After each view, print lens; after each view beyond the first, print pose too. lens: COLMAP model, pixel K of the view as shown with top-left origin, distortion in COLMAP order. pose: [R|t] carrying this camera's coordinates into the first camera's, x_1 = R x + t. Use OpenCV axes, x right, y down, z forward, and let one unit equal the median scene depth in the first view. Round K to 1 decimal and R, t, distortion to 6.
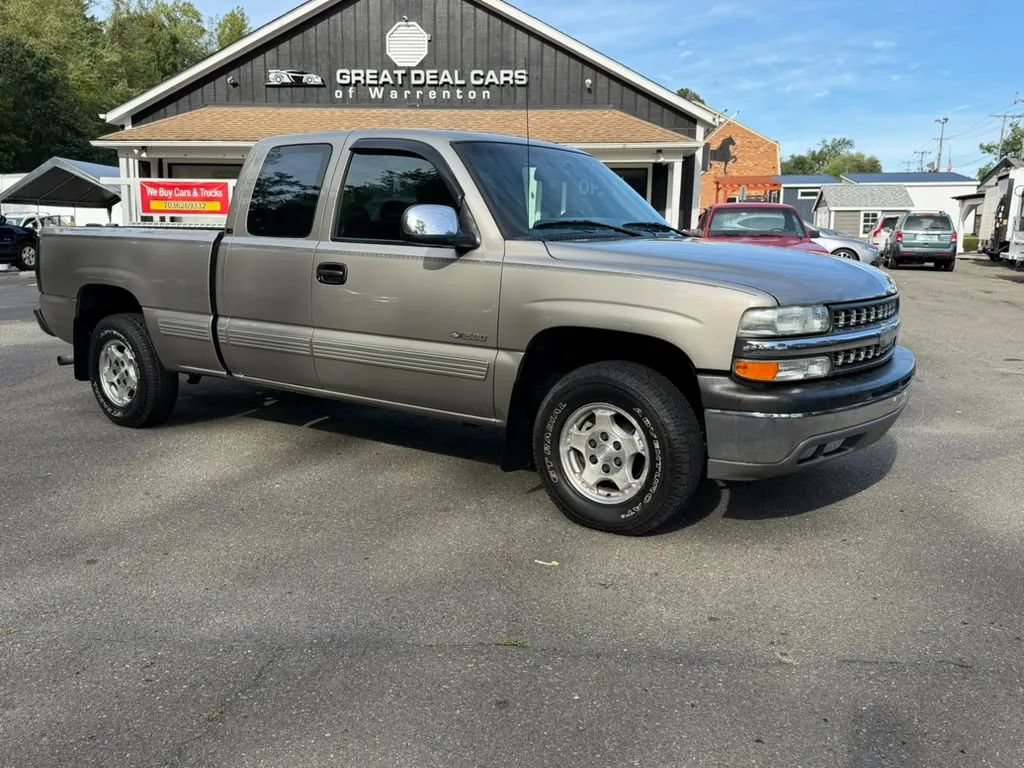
lens RADIAL K [[886.0, 0, 516.5], [0, 886.0, 385.9], [0, 0, 1]] dist [0.129336, -0.225933]
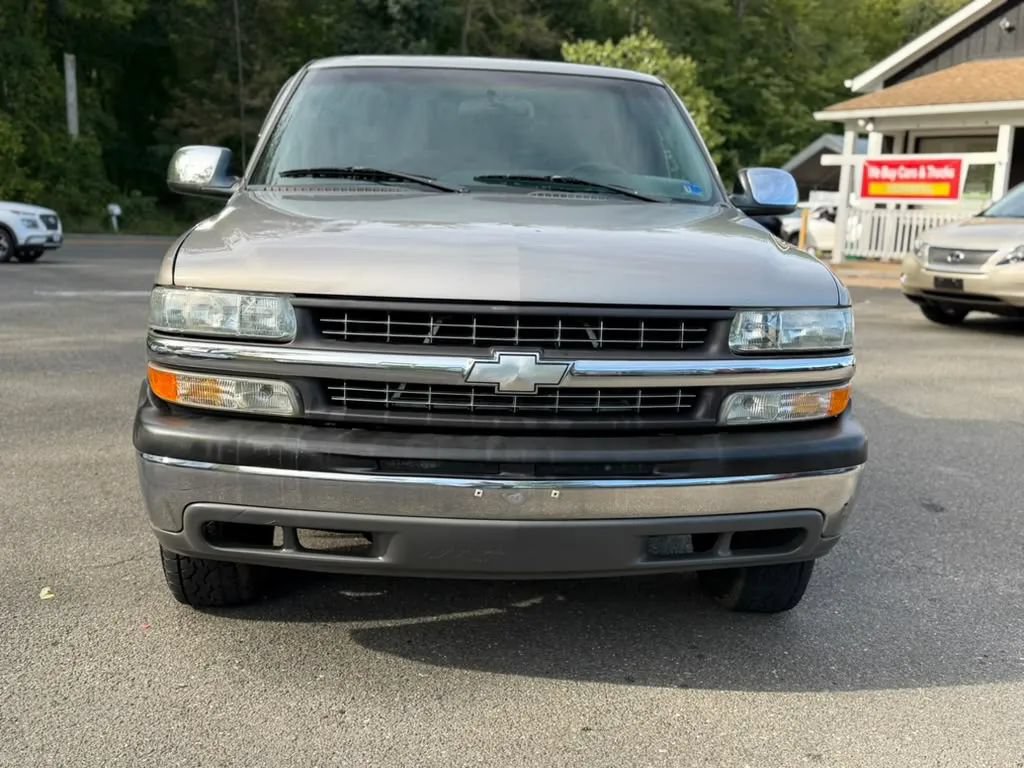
lens RADIAL K [[1105.6, 0, 512.0], [0, 1105.6, 384.0], [0, 0, 1]] dist [0.170616, -0.347631]
pose [[0.651632, 0.134903, -0.746443, 0.587462], [-0.160210, 0.986336, 0.038398, -0.049384], [0.741423, 0.094566, 0.664341, 0.366609]]
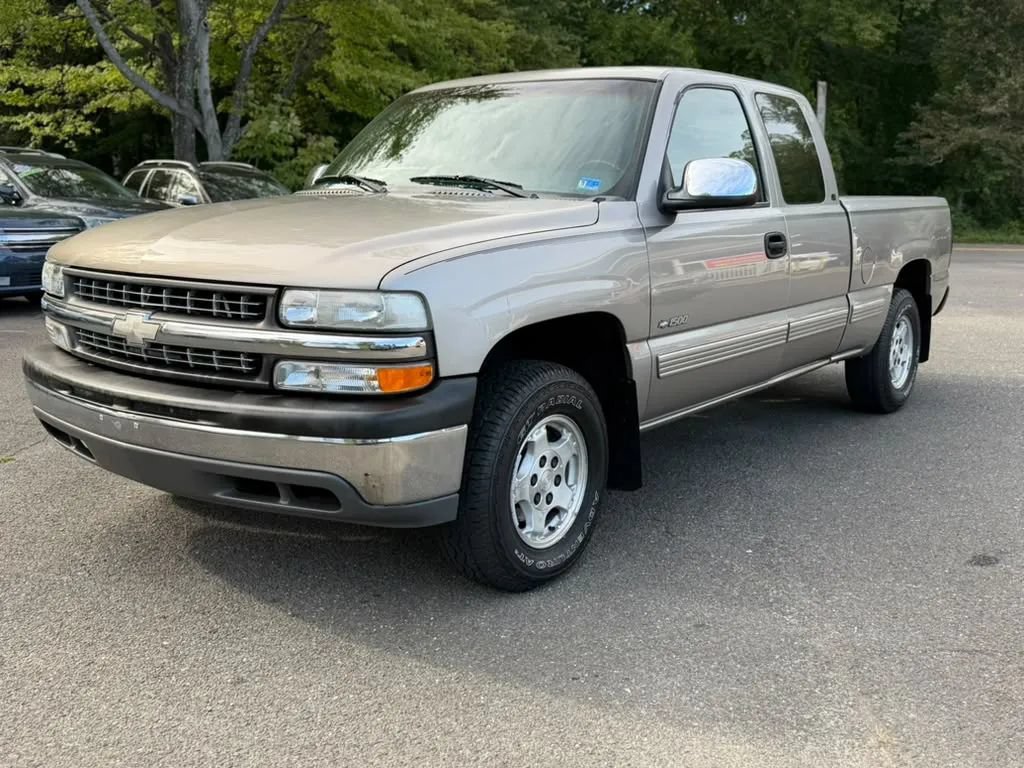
lens RADIAL K [[1011.0, 0, 512.0], [0, 1011.0, 384.0], [0, 0, 1]] dist [0.158824, -0.308081]
pose [[0.005233, 0.173762, -0.984774, 0.776833], [-0.186646, 0.967651, 0.169749, -0.132552], [0.982413, 0.182916, 0.037495, 0.821386]]
